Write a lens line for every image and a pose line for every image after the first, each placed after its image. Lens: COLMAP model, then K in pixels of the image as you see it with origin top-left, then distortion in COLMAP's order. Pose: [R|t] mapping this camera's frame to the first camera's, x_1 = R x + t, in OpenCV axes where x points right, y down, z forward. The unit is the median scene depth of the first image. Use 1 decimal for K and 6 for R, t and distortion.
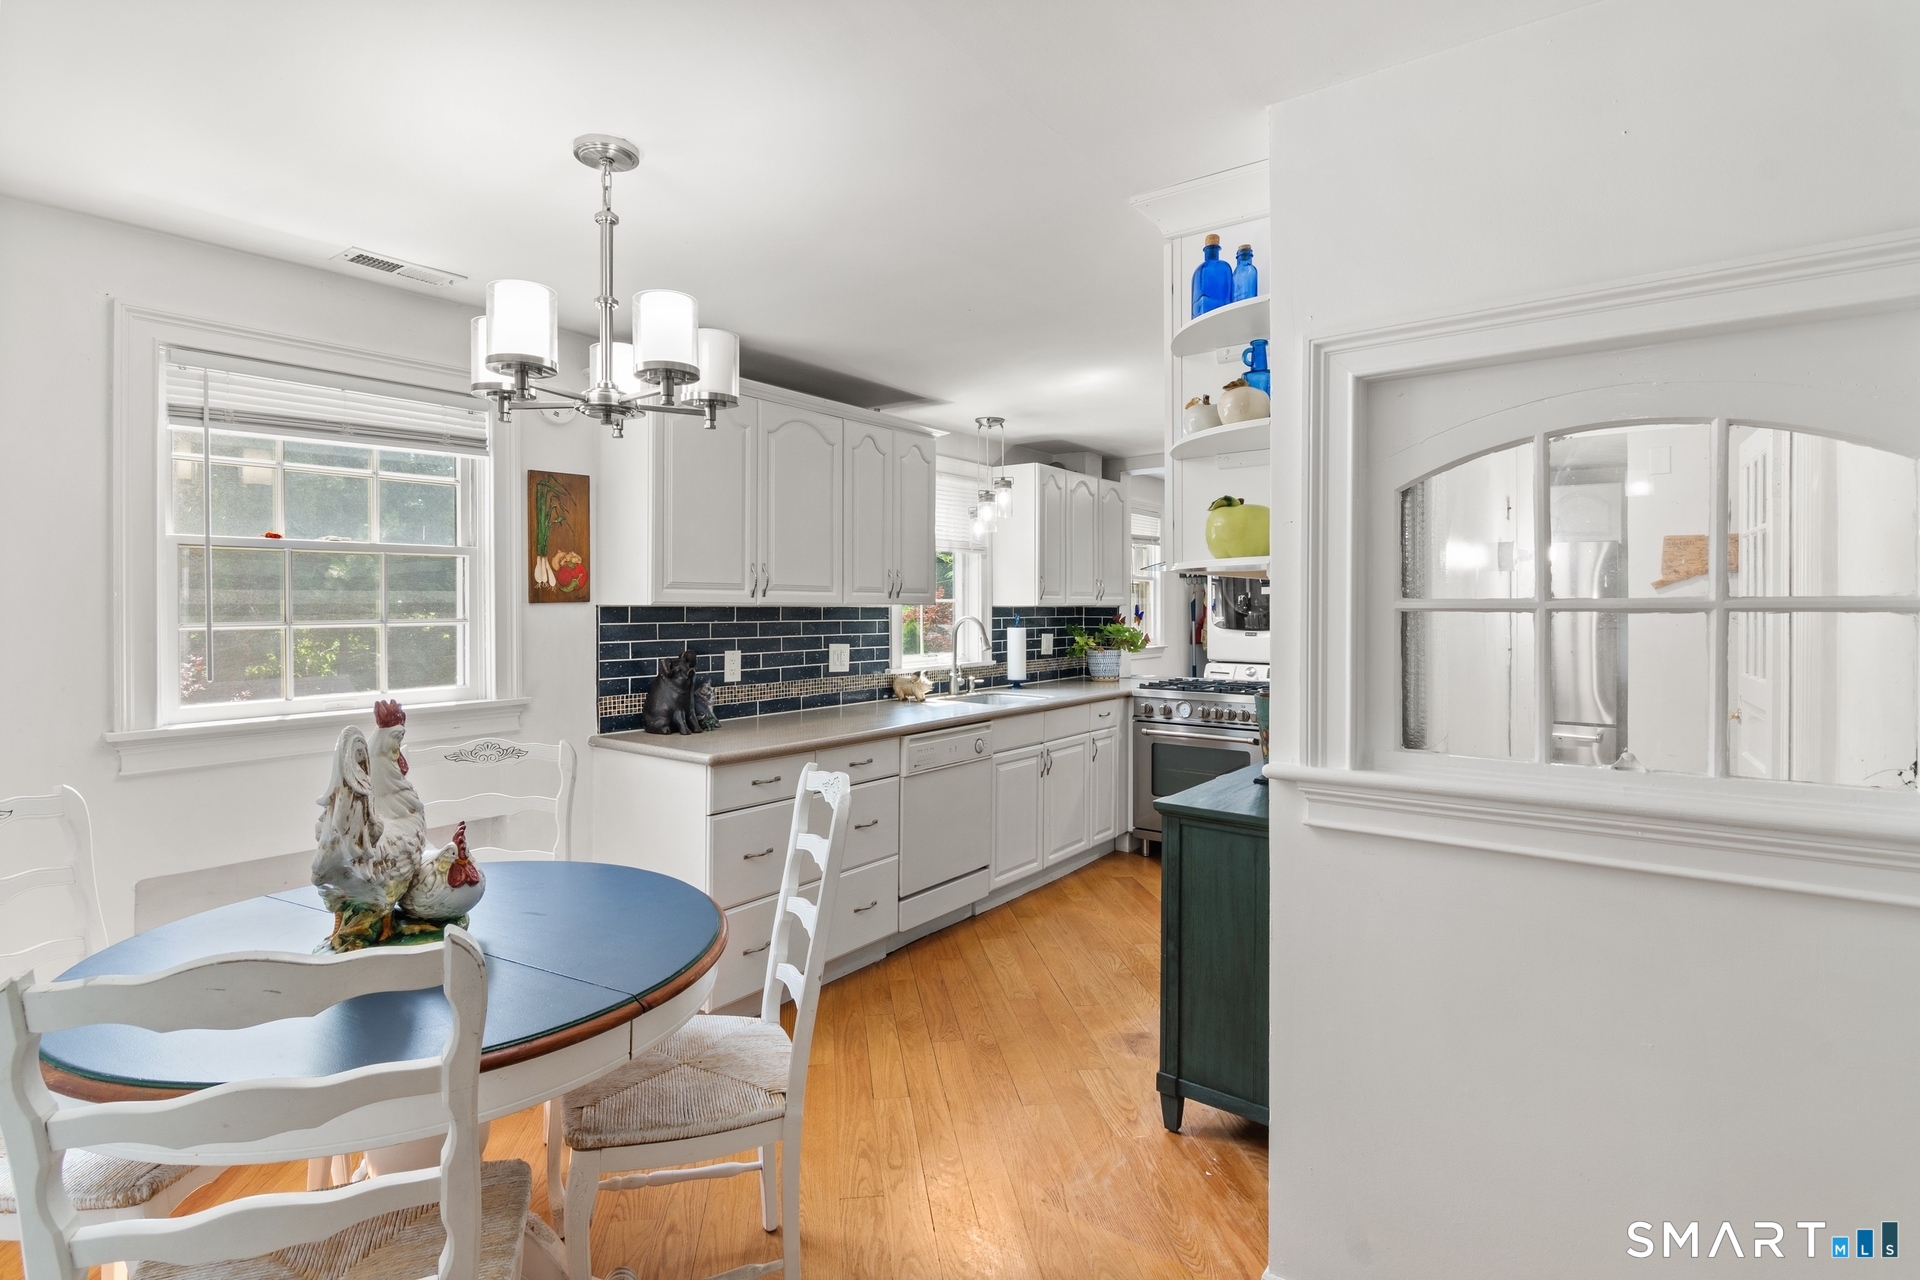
lens RADIAL K [[939.7, 0, 949.2], [0, 939.7, 607.5], [0, 0, 1]] dist [-0.015523, -0.002434]
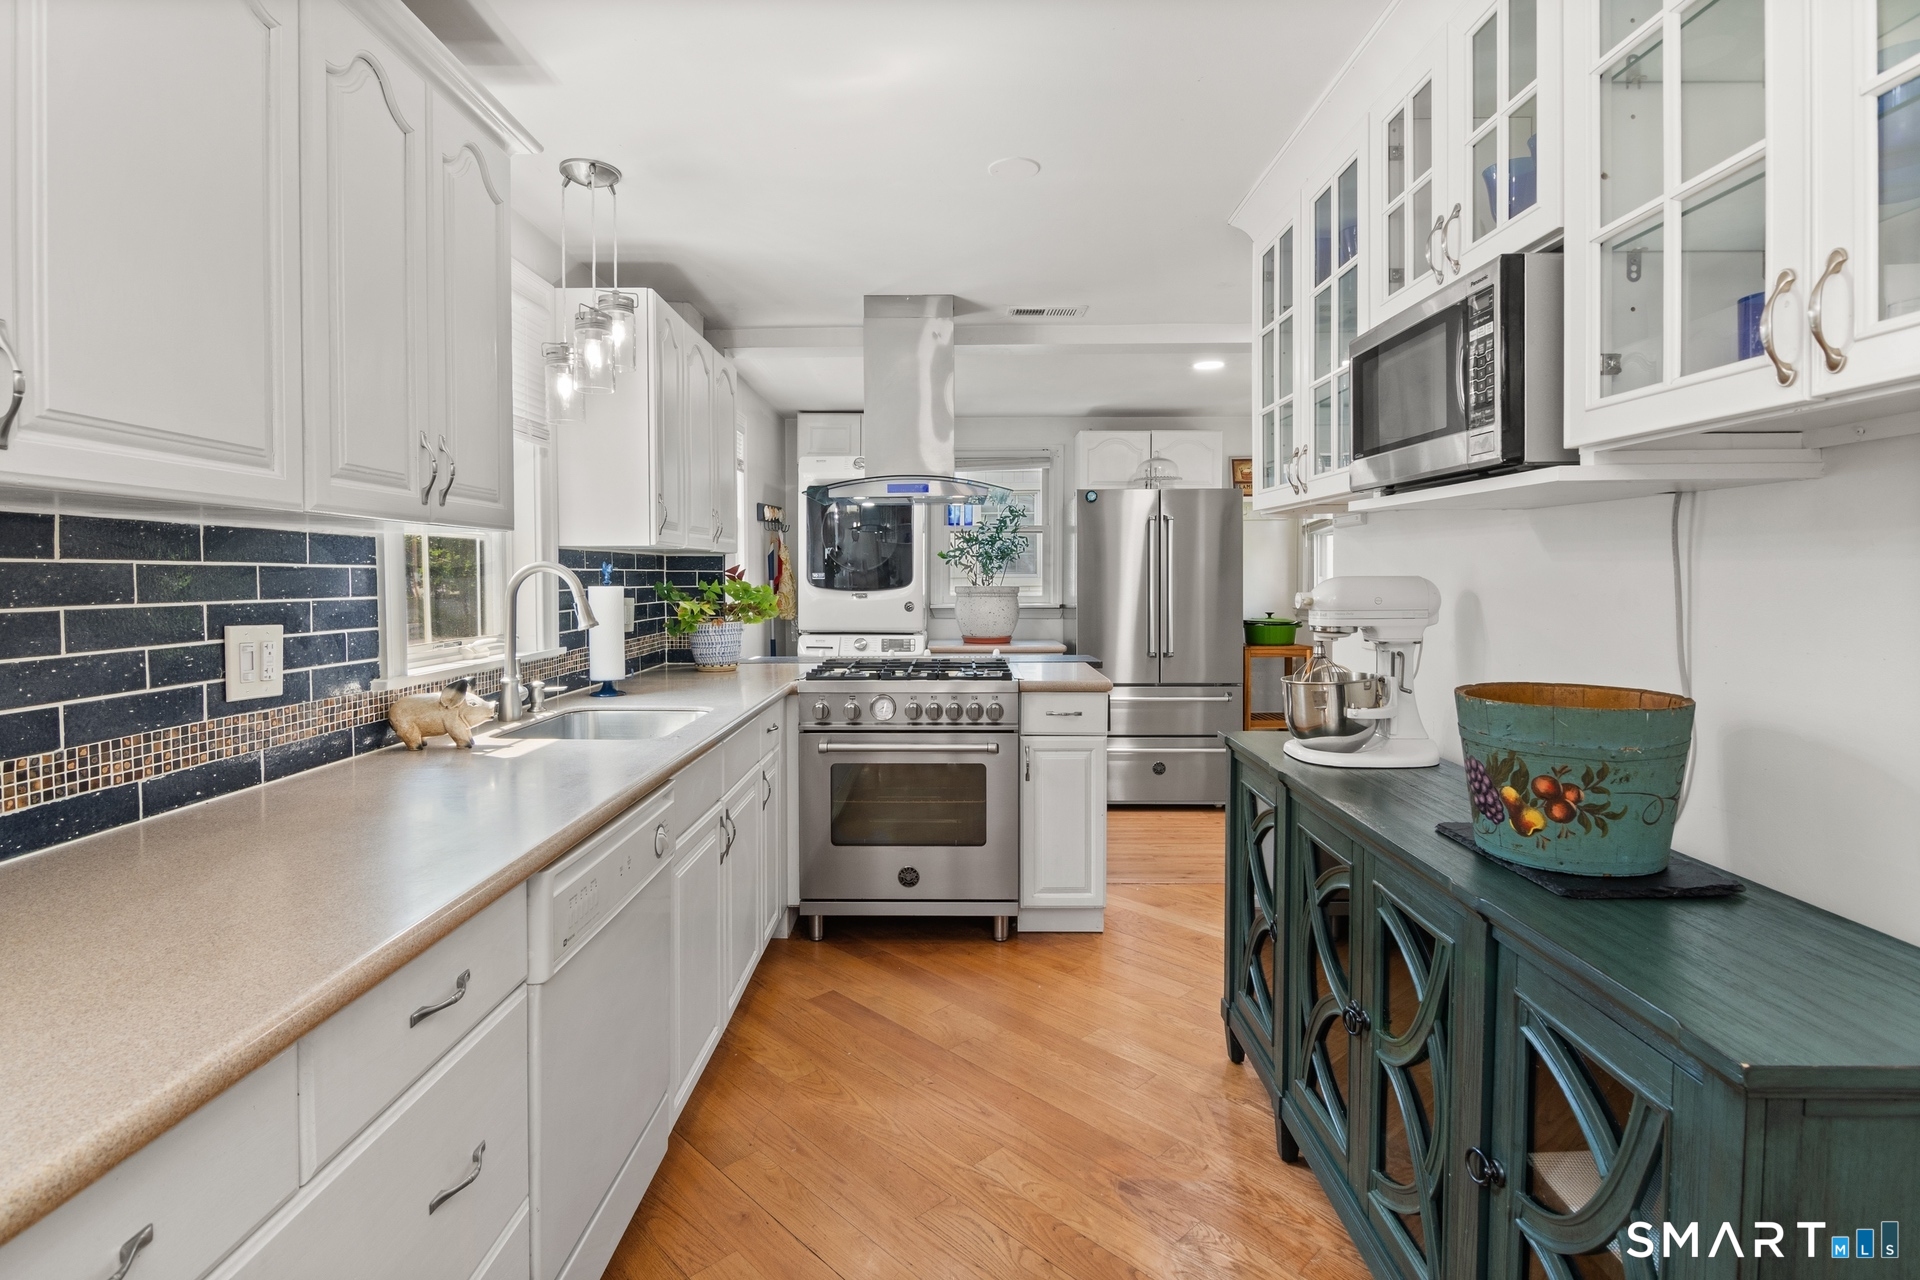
lens RADIAL K [[939.7, 0, 956.7], [0, 939.7, 603.2], [0, 0, 1]] dist [-0.015523, -0.002434]
pose [[0.804895, -0.018886, 0.593117, -0.095301], [0.001322, 0.999548, 0.030033, 0.015994], [-0.593416, -0.023389, 0.804556, 0.449749]]
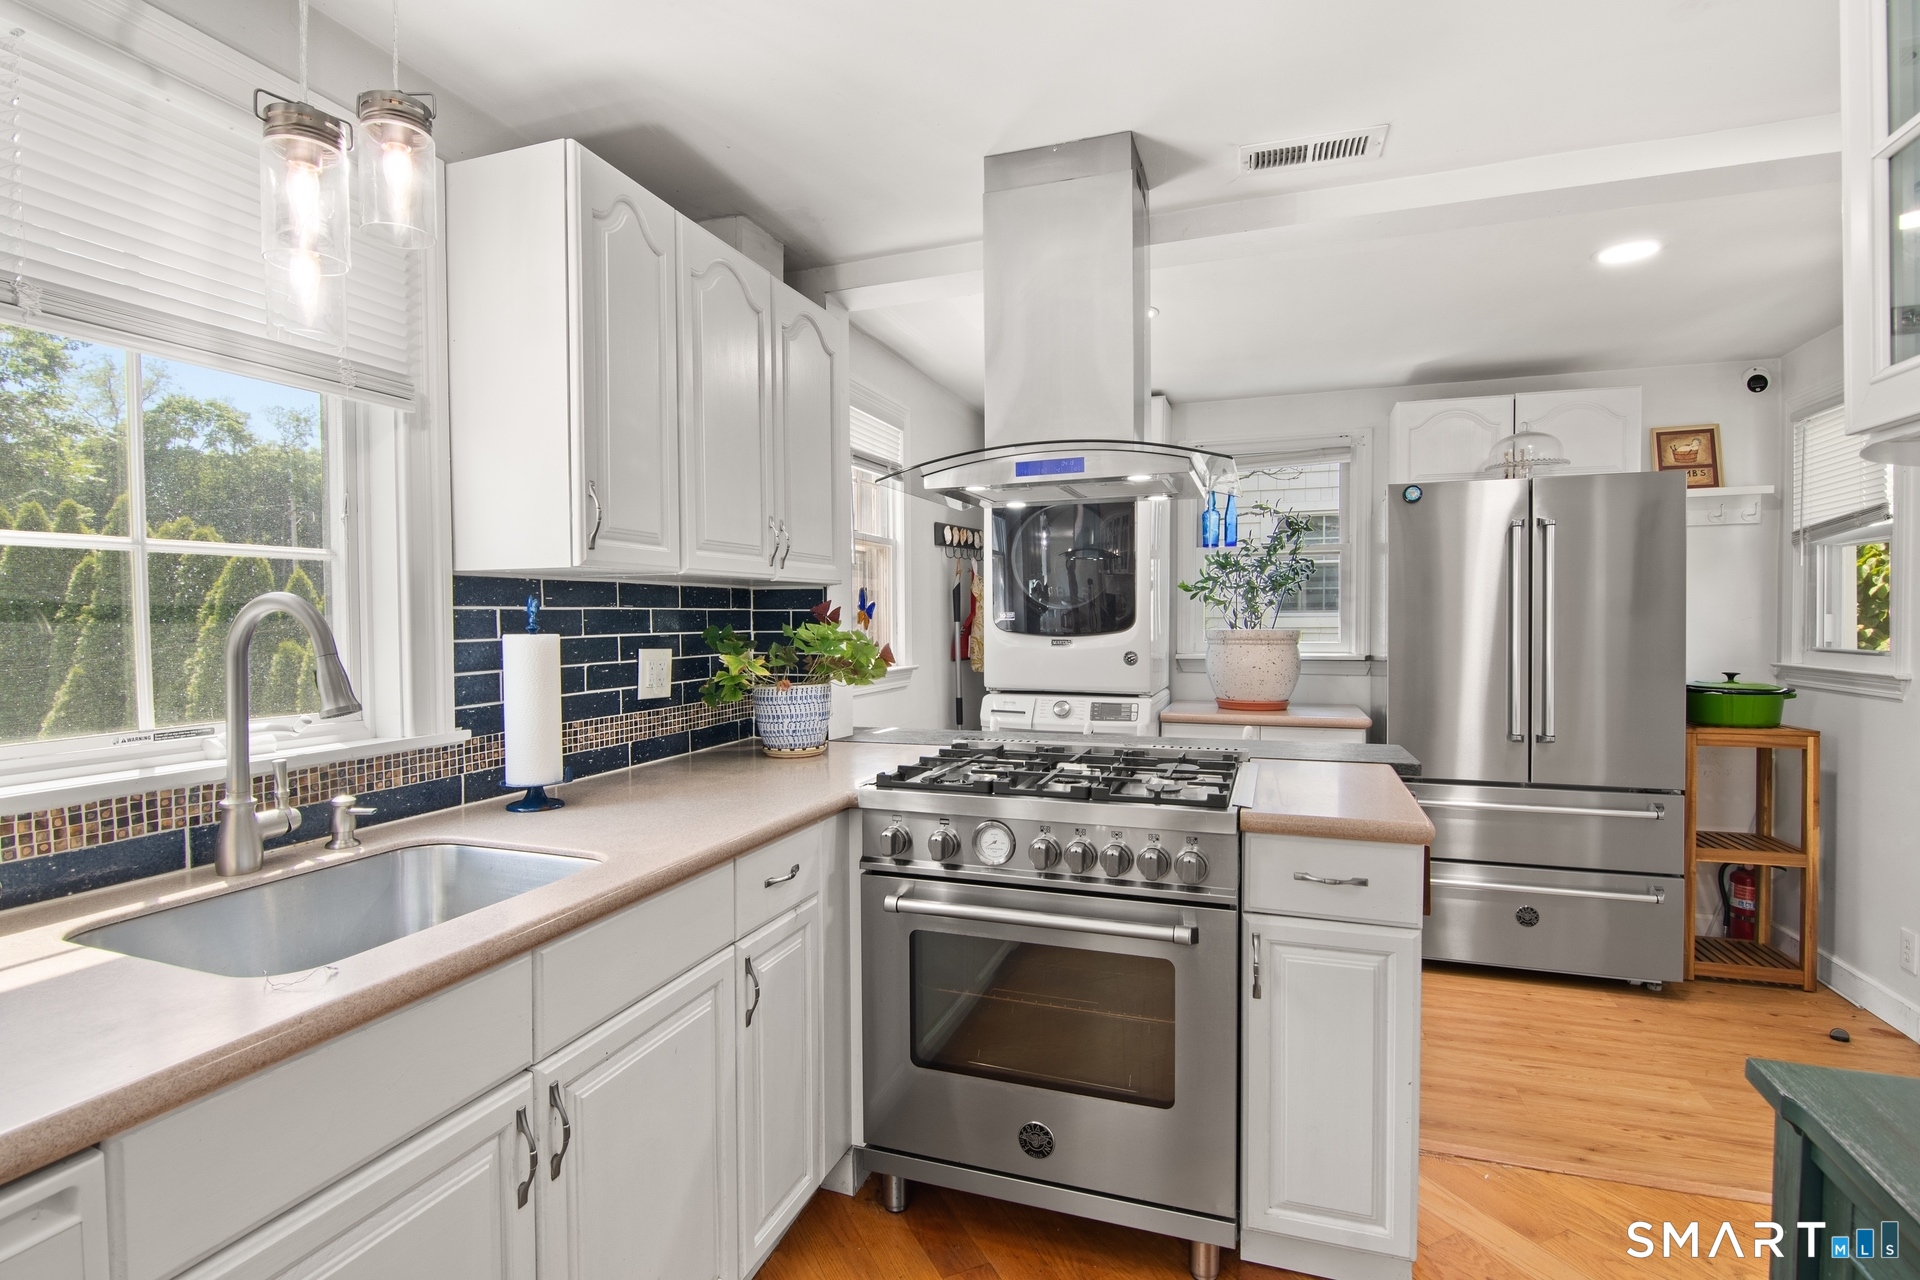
lens RADIAL K [[939.7, 0, 951.1], [0, 939.7, 638.3], [0, 0, 1]] dist [-0.015523, -0.002434]
pose [[0.955080, -0.012558, 0.296082, 0.123601], [0.005695, 0.999695, 0.024031, 0.016290], [-0.296293, -0.021266, 0.954860, 0.651184]]
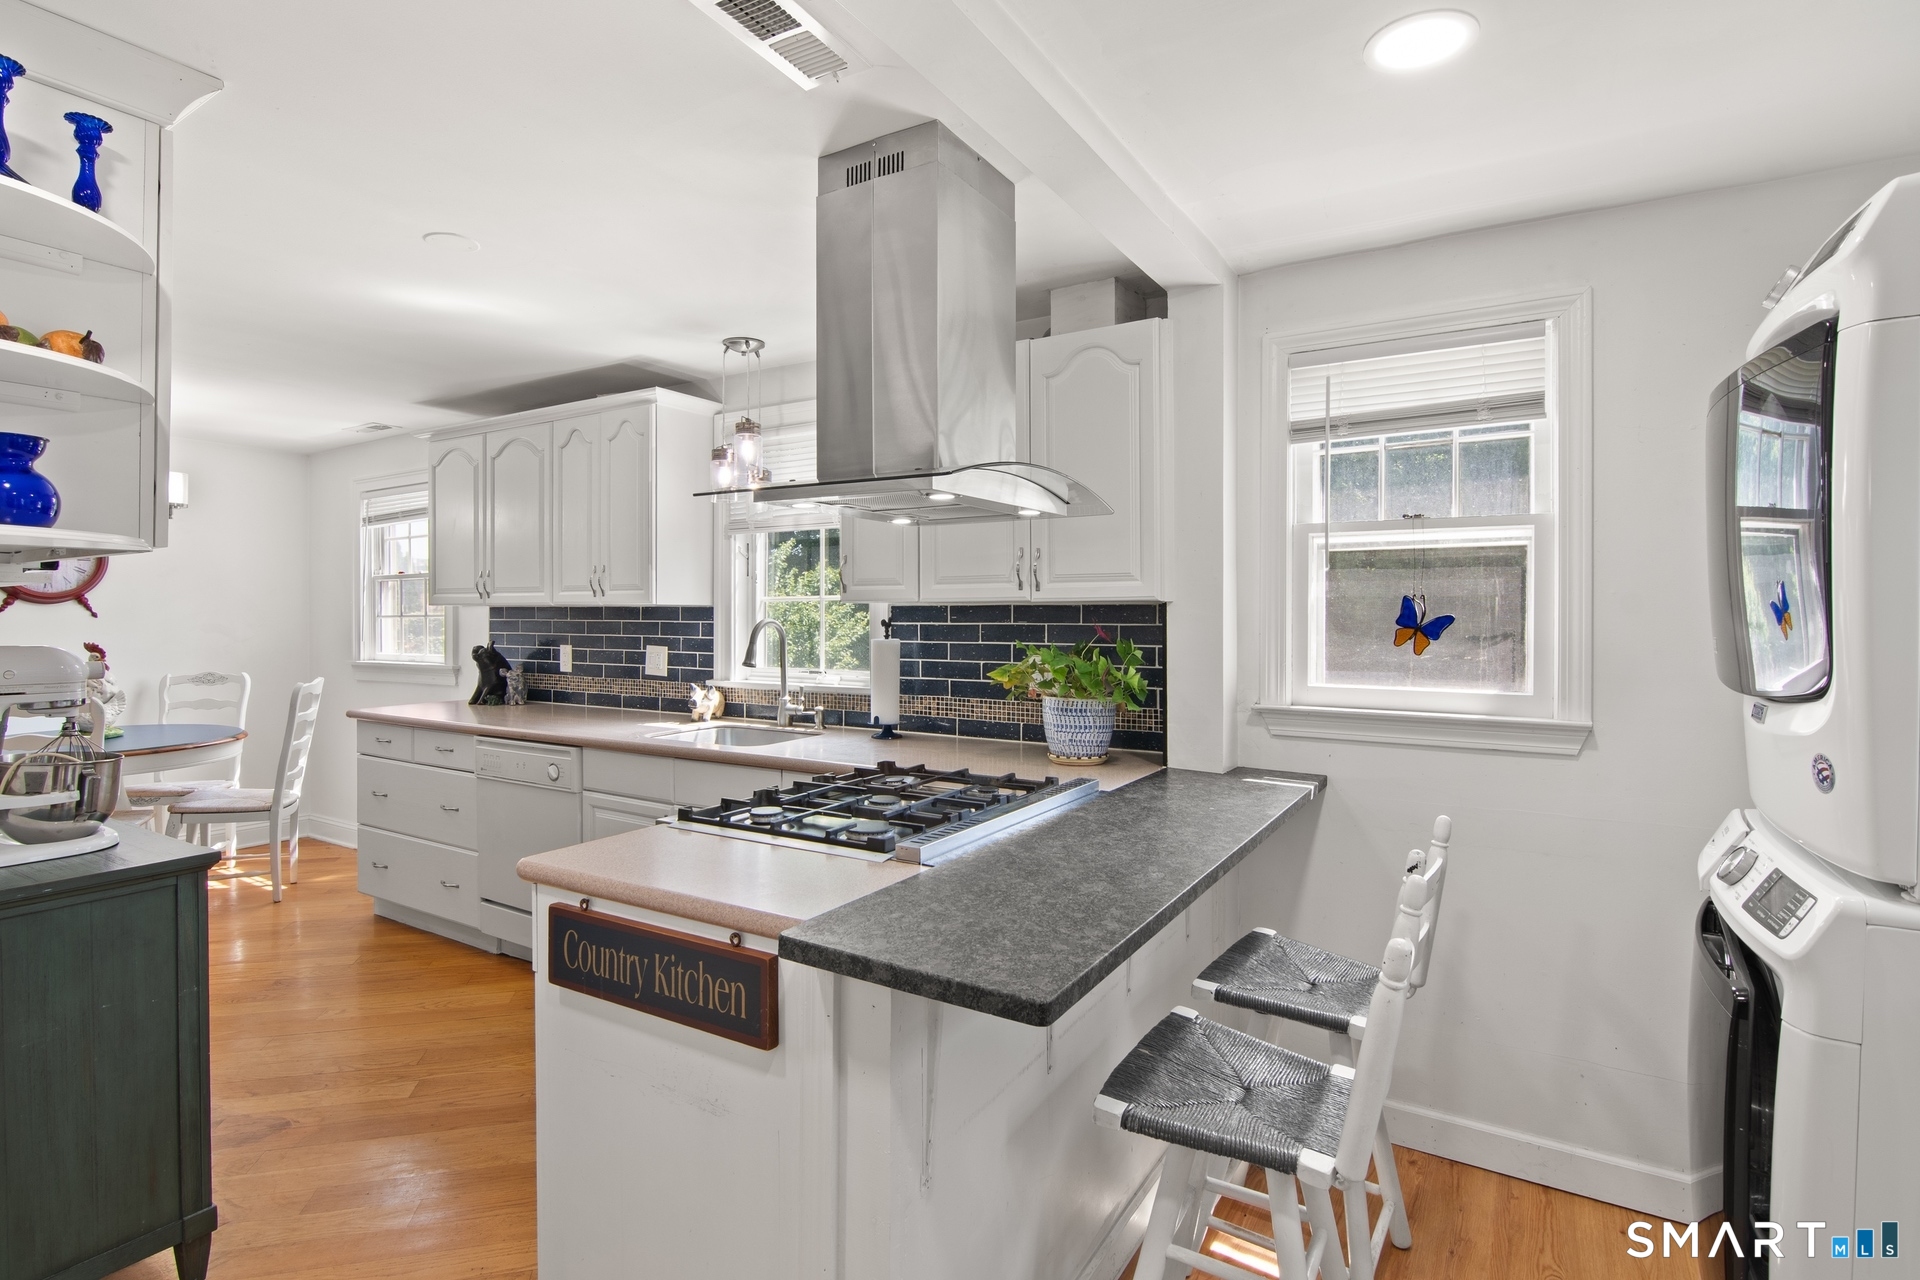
lens RADIAL K [[939.7, 0, 982.4], [0, 939.7, 611.9], [0, 0, 1]] dist [-0.015523, -0.002434]
pose [[0.115500, 0.002503, -0.993304, 0.731425], [-0.000102, 0.999997, 0.002508, 0.001988], [0.993308, -0.000188, 0.115500, 1.040216]]
